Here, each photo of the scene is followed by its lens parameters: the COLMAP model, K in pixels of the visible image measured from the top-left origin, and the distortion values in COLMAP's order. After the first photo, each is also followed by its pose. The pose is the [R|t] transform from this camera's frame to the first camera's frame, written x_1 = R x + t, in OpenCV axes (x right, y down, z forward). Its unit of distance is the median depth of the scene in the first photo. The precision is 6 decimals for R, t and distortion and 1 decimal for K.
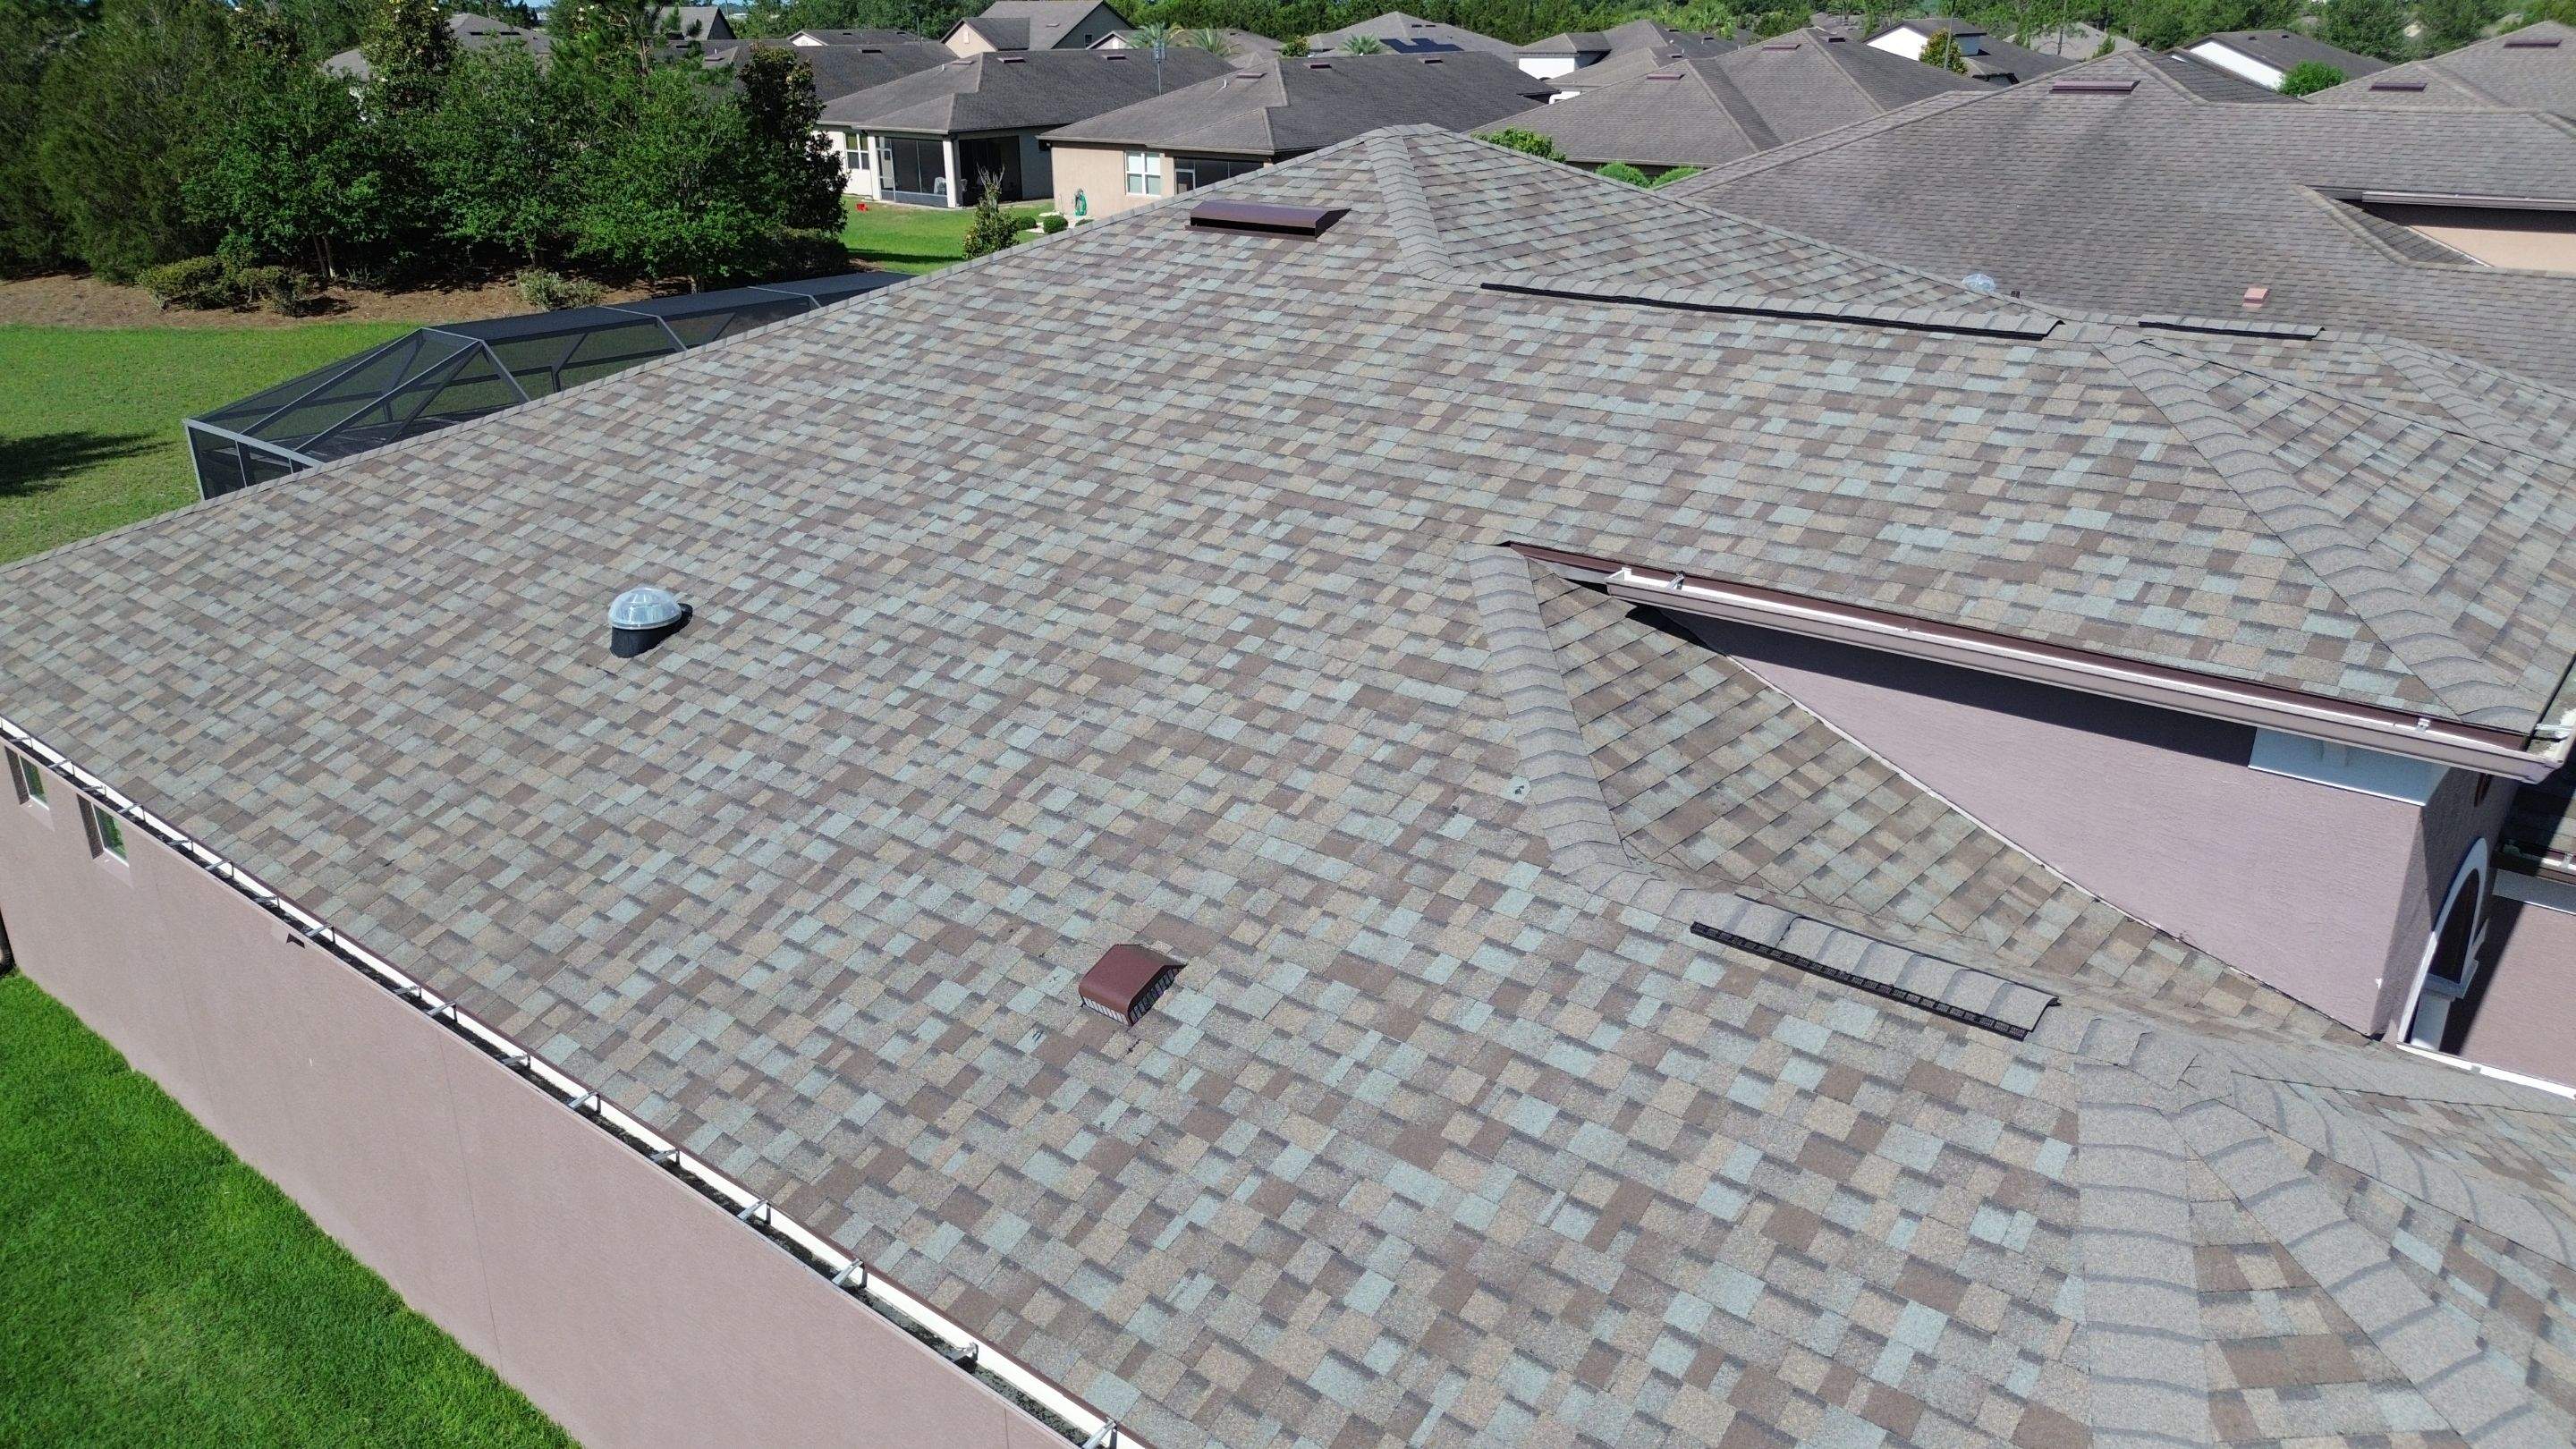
lens RADIAL K [[1827.7, 0, 1298.7], [0, 1827.7, 725.2], [0, 0, 1]] dist [0.073310, -0.074602]
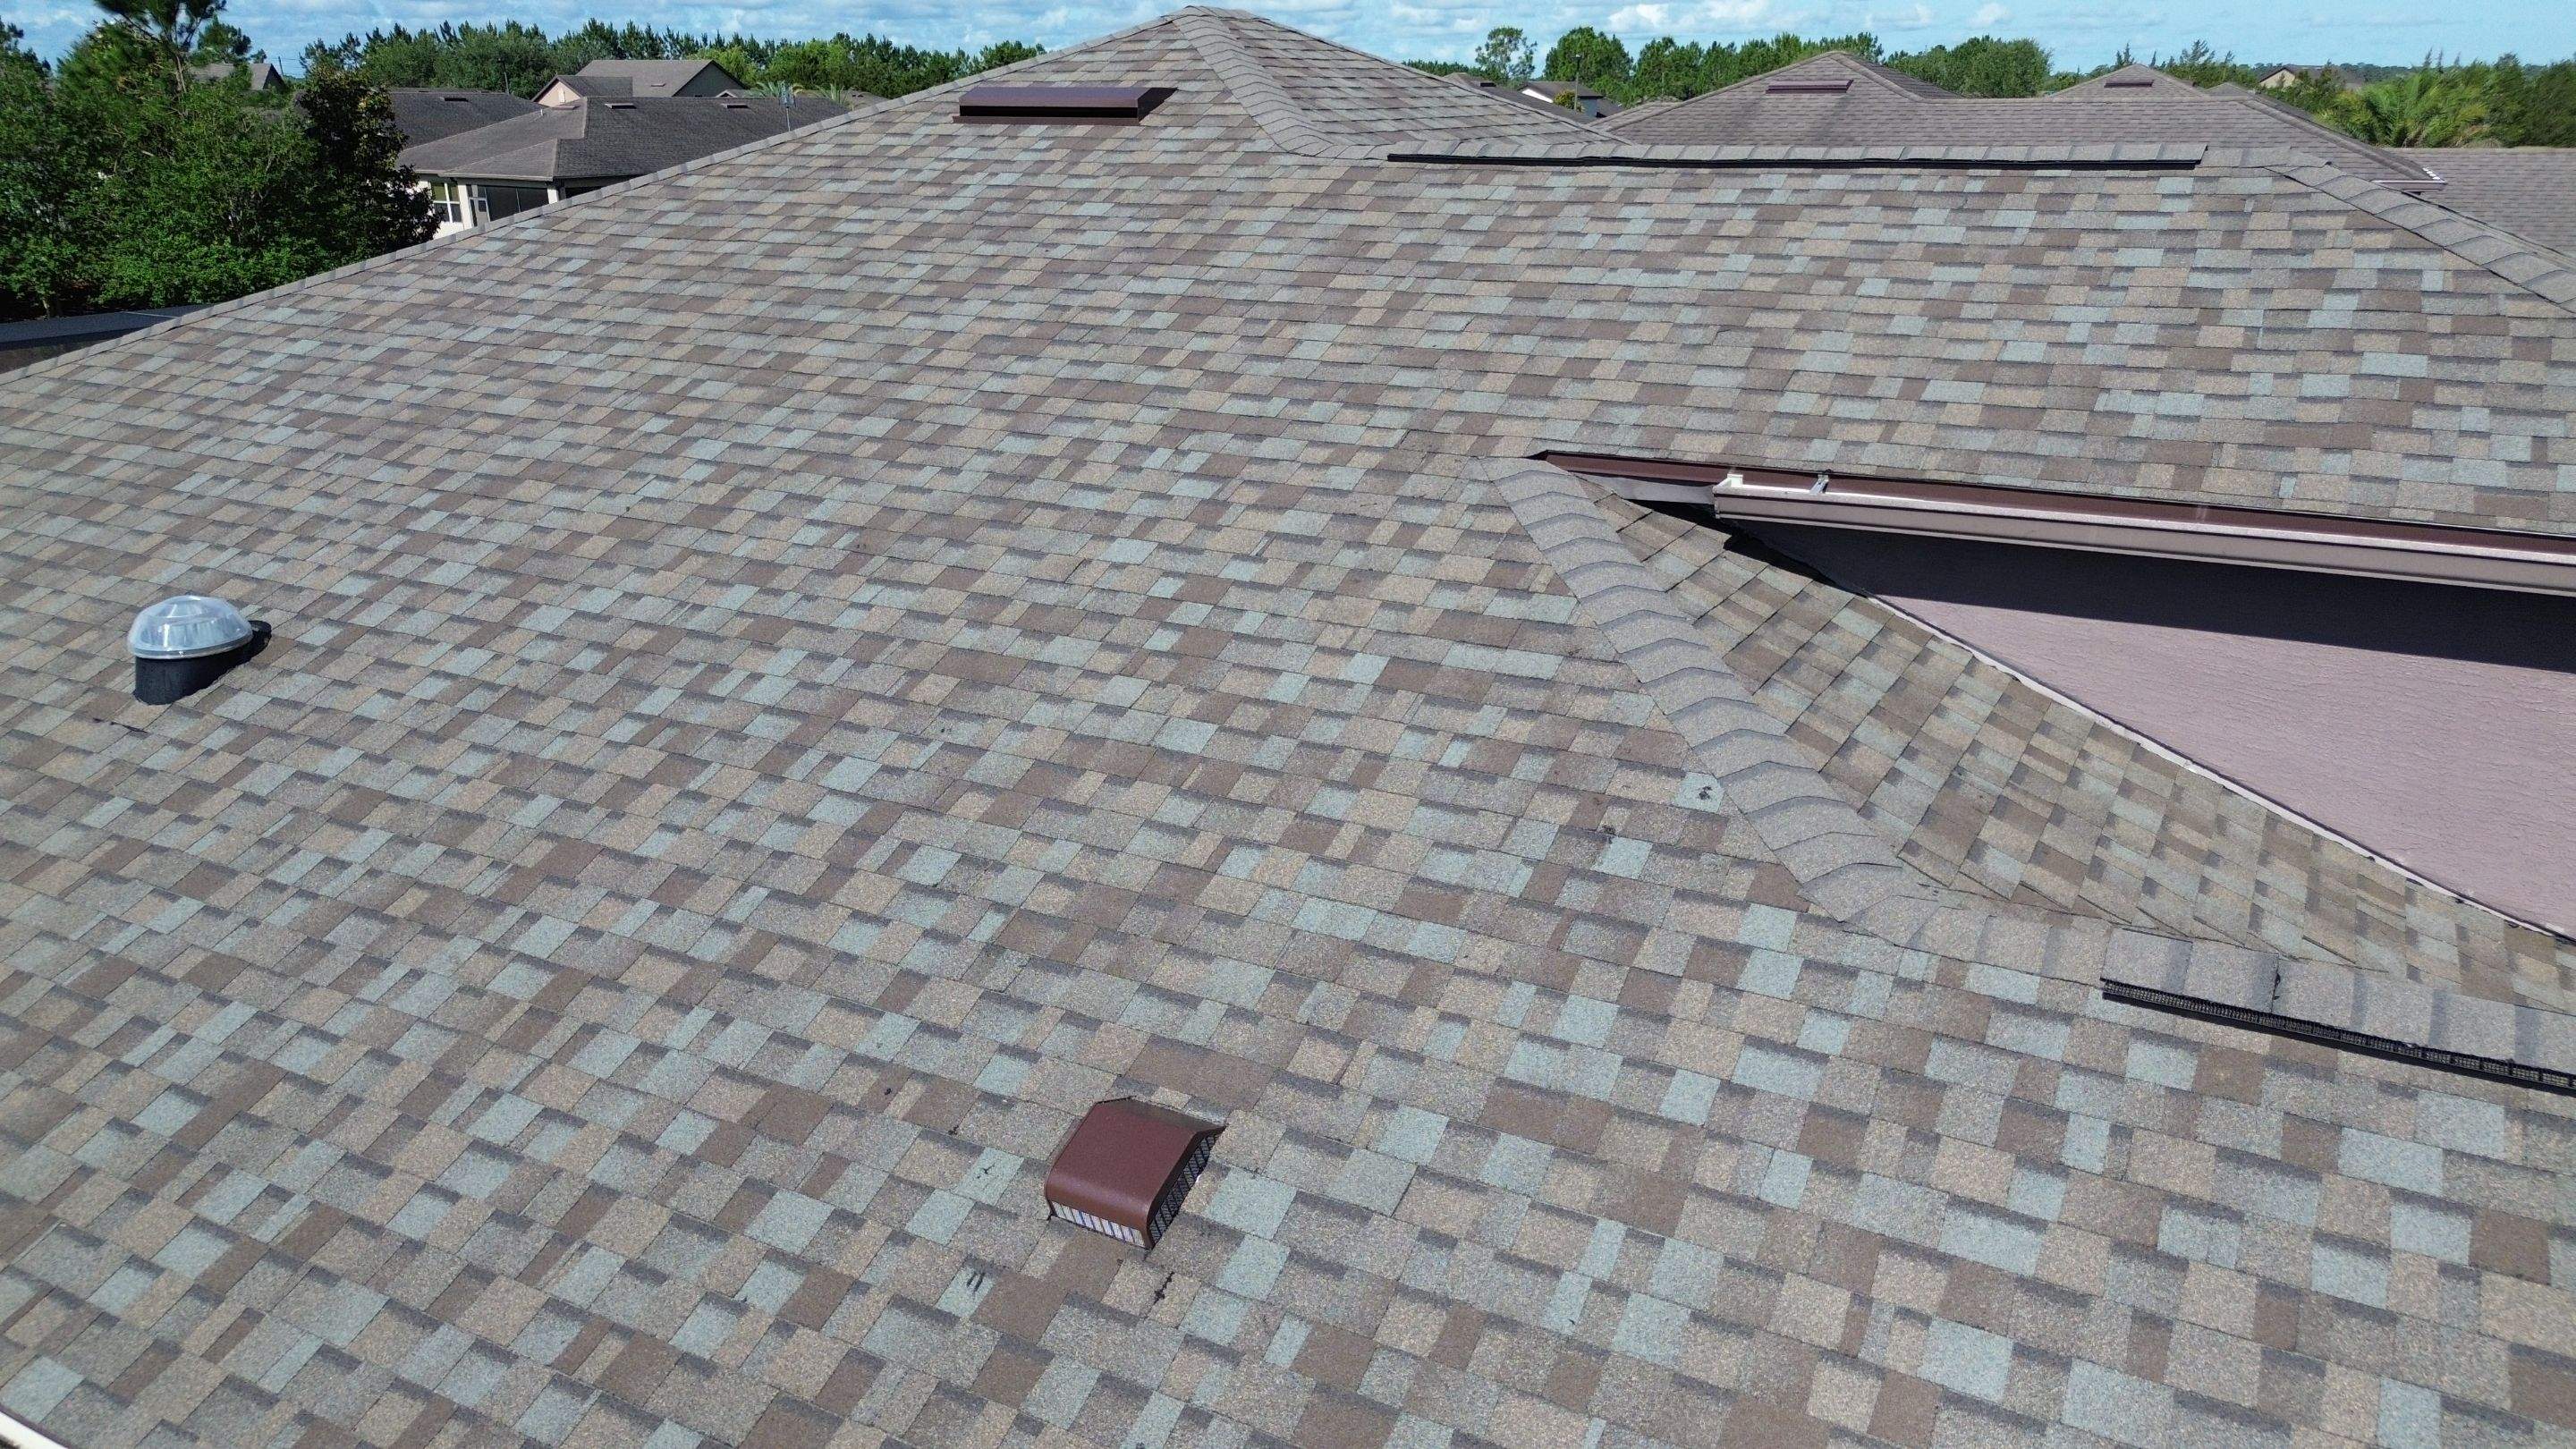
lens RADIAL K [[1827.7, 0, 1298.4], [0, 1827.7, 725.4], [0, 0, 1]] dist [0.073310, -0.074602]
pose [[0.980779, -0.057387, 0.186492, -0.113978], [0.064627, 0.997365, -0.032975, 0.020290], [-0.184108, 0.044393, 0.981903, 0.341085]]
